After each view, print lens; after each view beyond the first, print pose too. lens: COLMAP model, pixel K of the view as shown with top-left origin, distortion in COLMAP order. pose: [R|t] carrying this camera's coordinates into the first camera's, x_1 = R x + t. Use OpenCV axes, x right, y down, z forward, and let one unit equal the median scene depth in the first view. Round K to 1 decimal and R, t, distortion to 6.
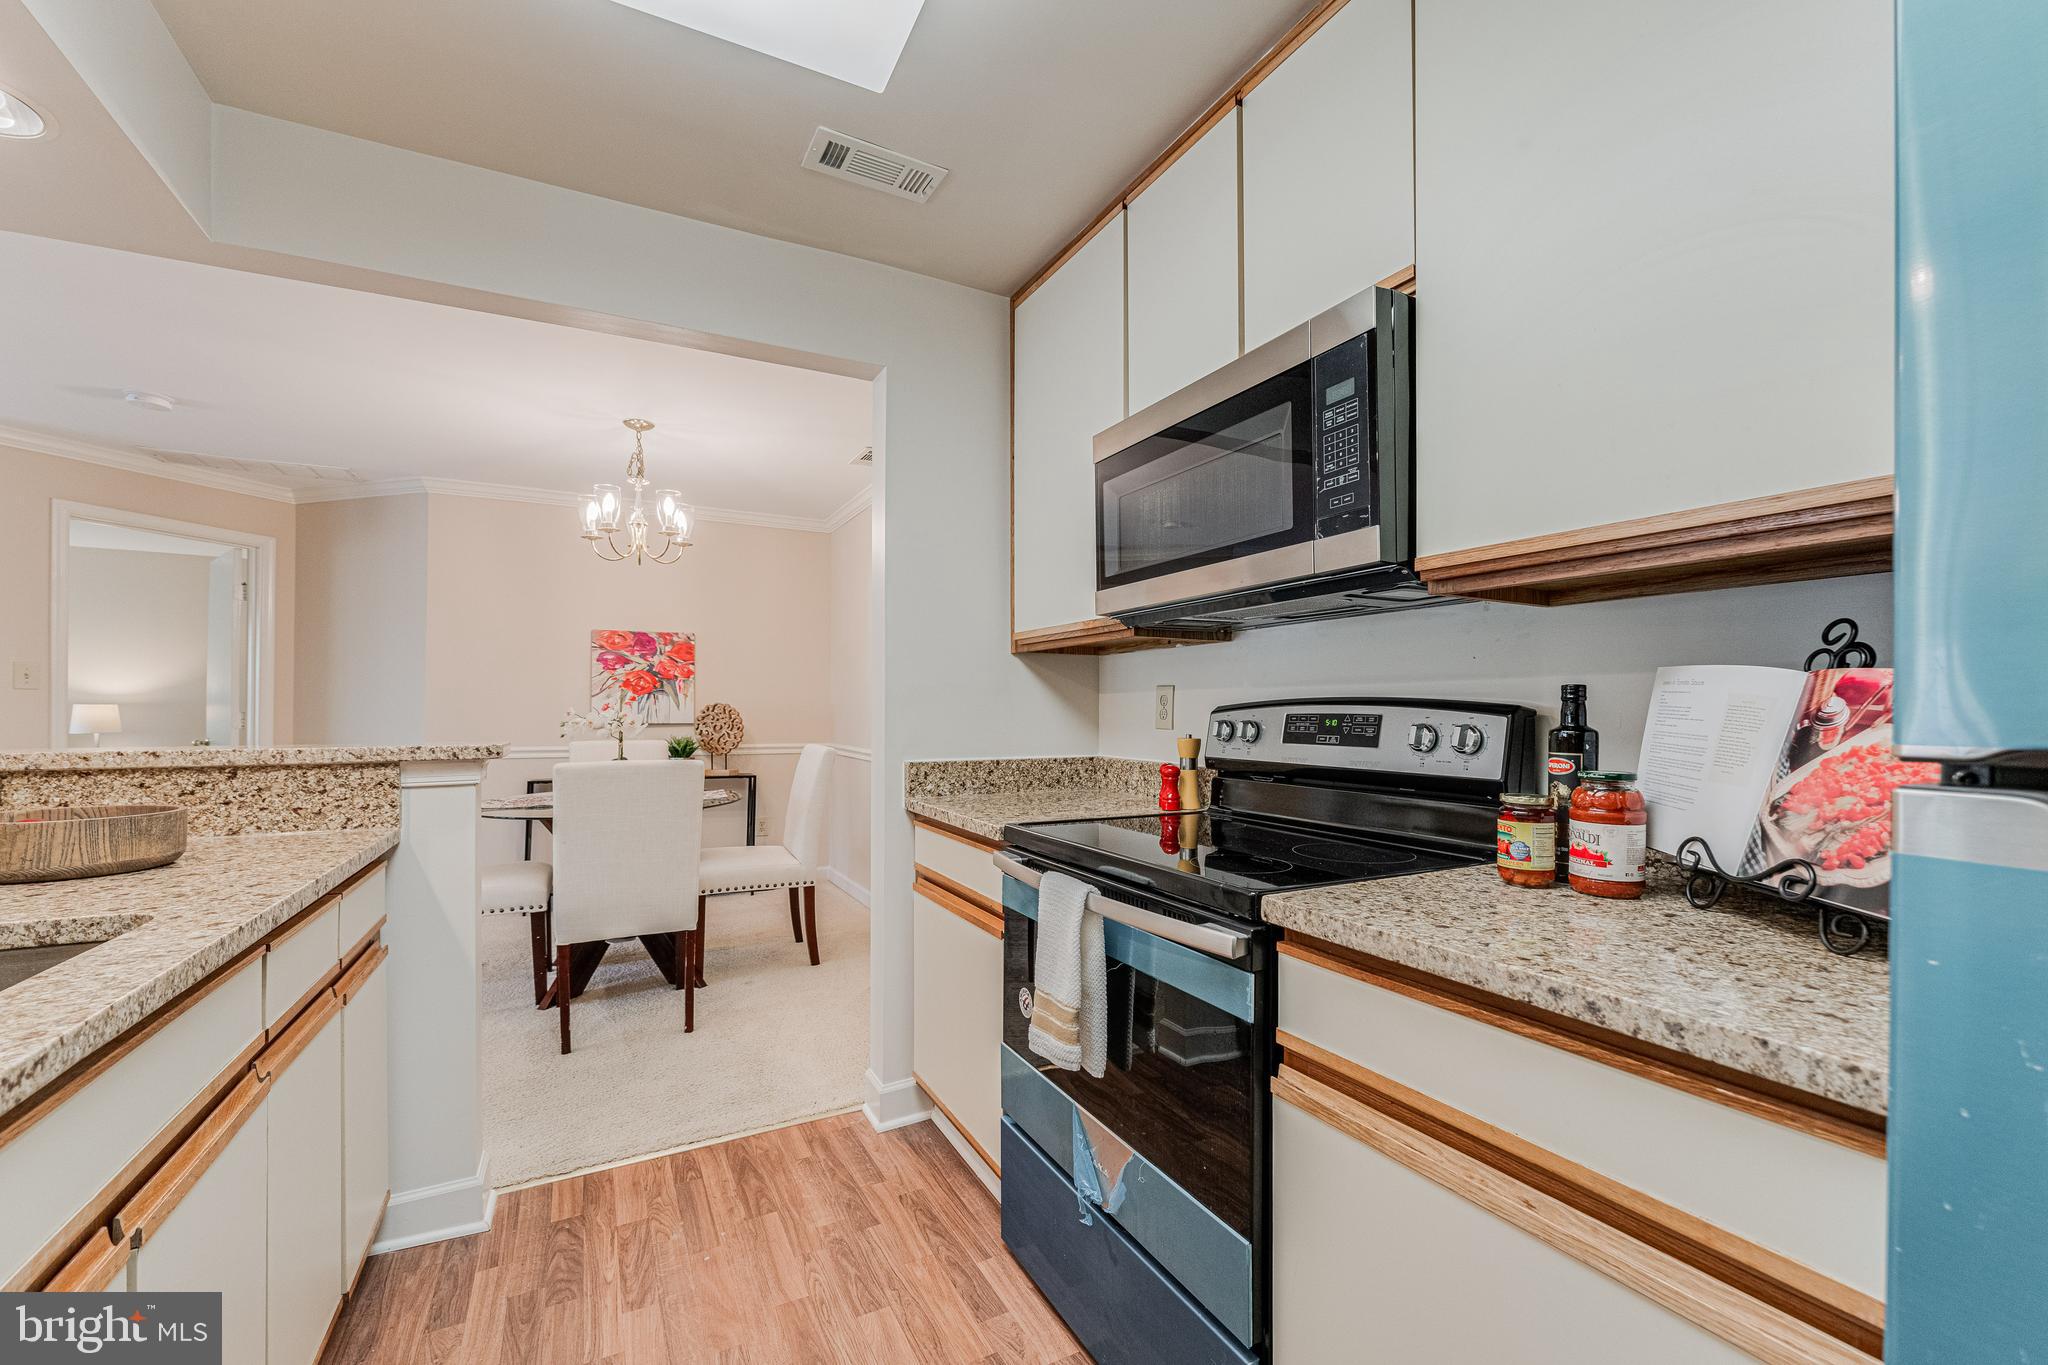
lens RADIAL K [[823.0, 0, 1028.1], [0, 823.0, 709.0], [0, 0, 1]] dist [-0.000969, -0.000075]
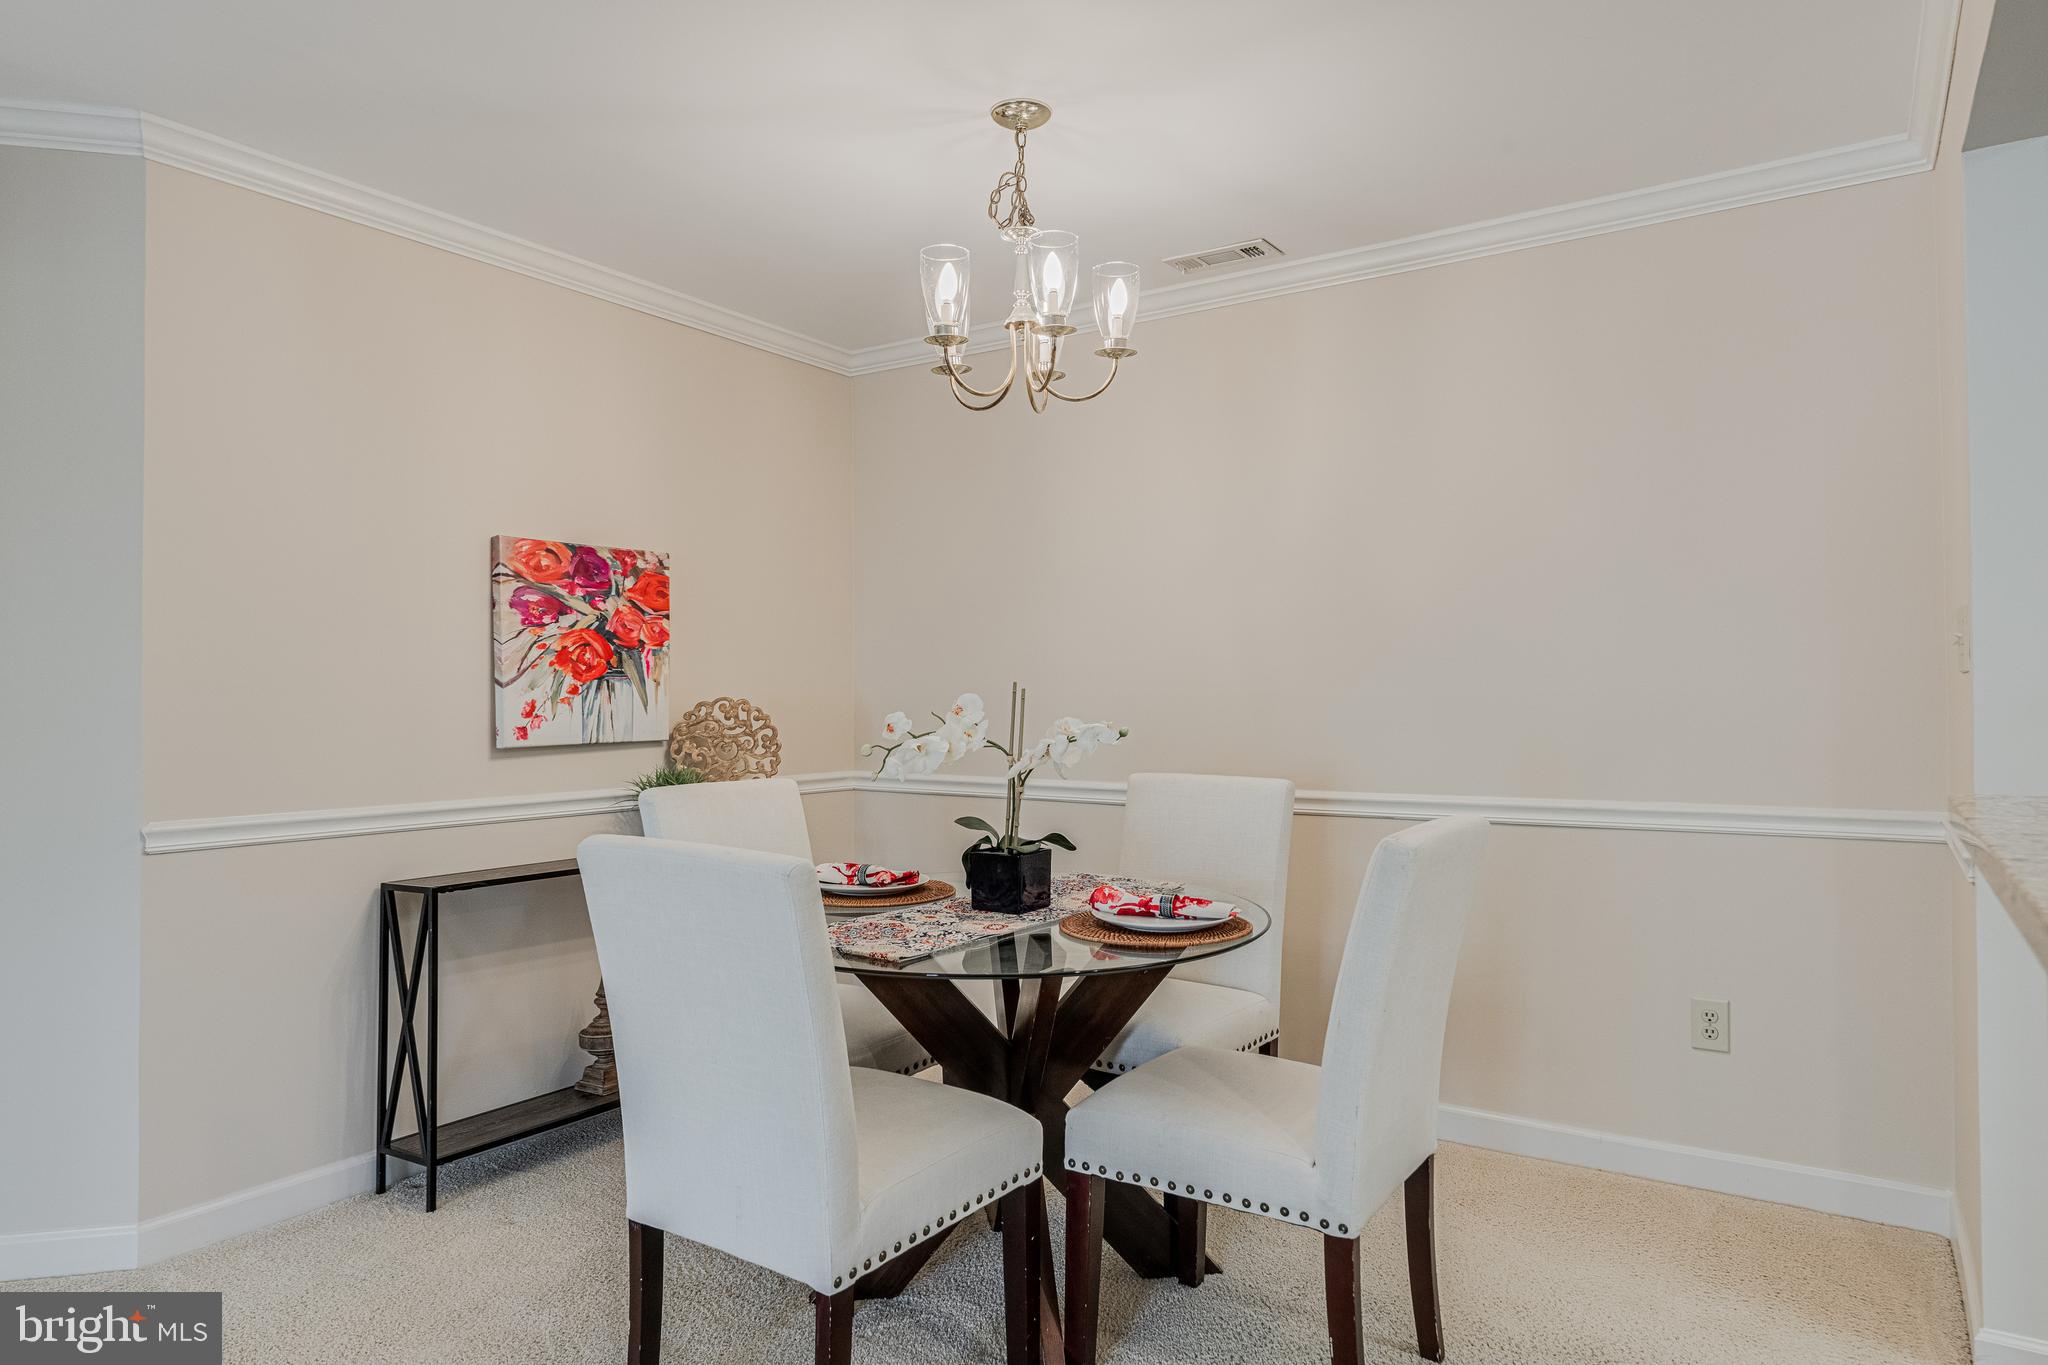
lens RADIAL K [[1228.5, 0, 1024.0], [0, 1228.5, 682.5], [0, 0, 1]] dist [-0.012971, -0.000953]
pose [[0.879034, -0.002203, 0.476754, -0.585244], [0.007955, 0.999918, -0.010047, -0.007786], [-0.476692, 0.012625, 0.878980, 0.276777]]
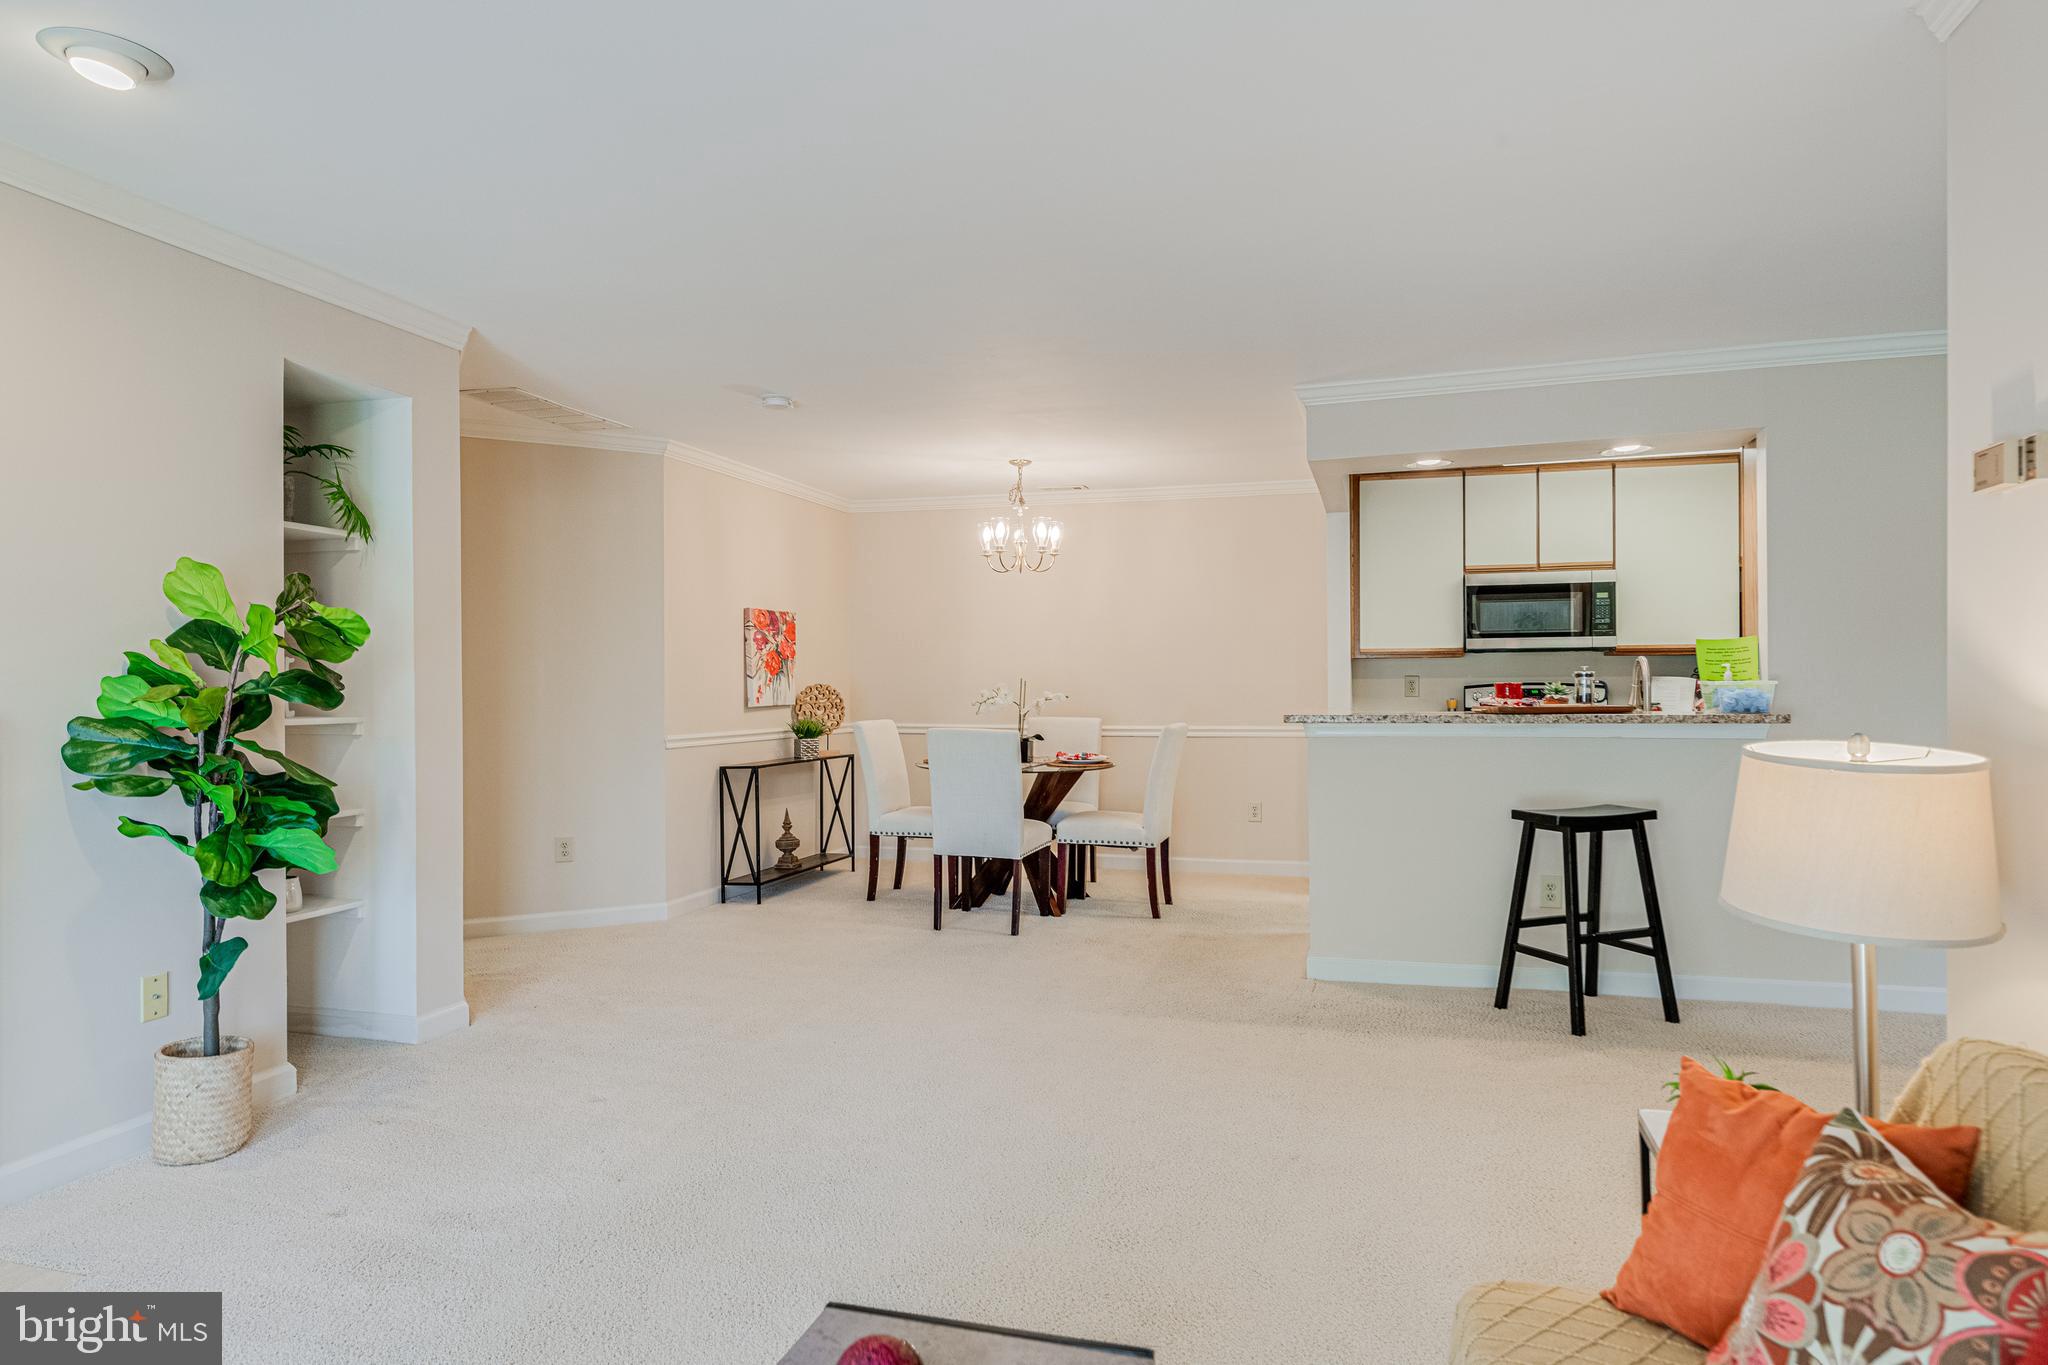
lens RADIAL K [[1228.5, 0, 1024.0], [0, 1228.5, 682.5], [0, 0, 1]] dist [-0.012971, -0.000953]
pose [[0.695322, -0.004241, 0.718686, -1.305926], [0.003691, 0.999990, 0.002329, -0.011802], [-0.718689, 0.001033, 0.695331, -0.213496]]
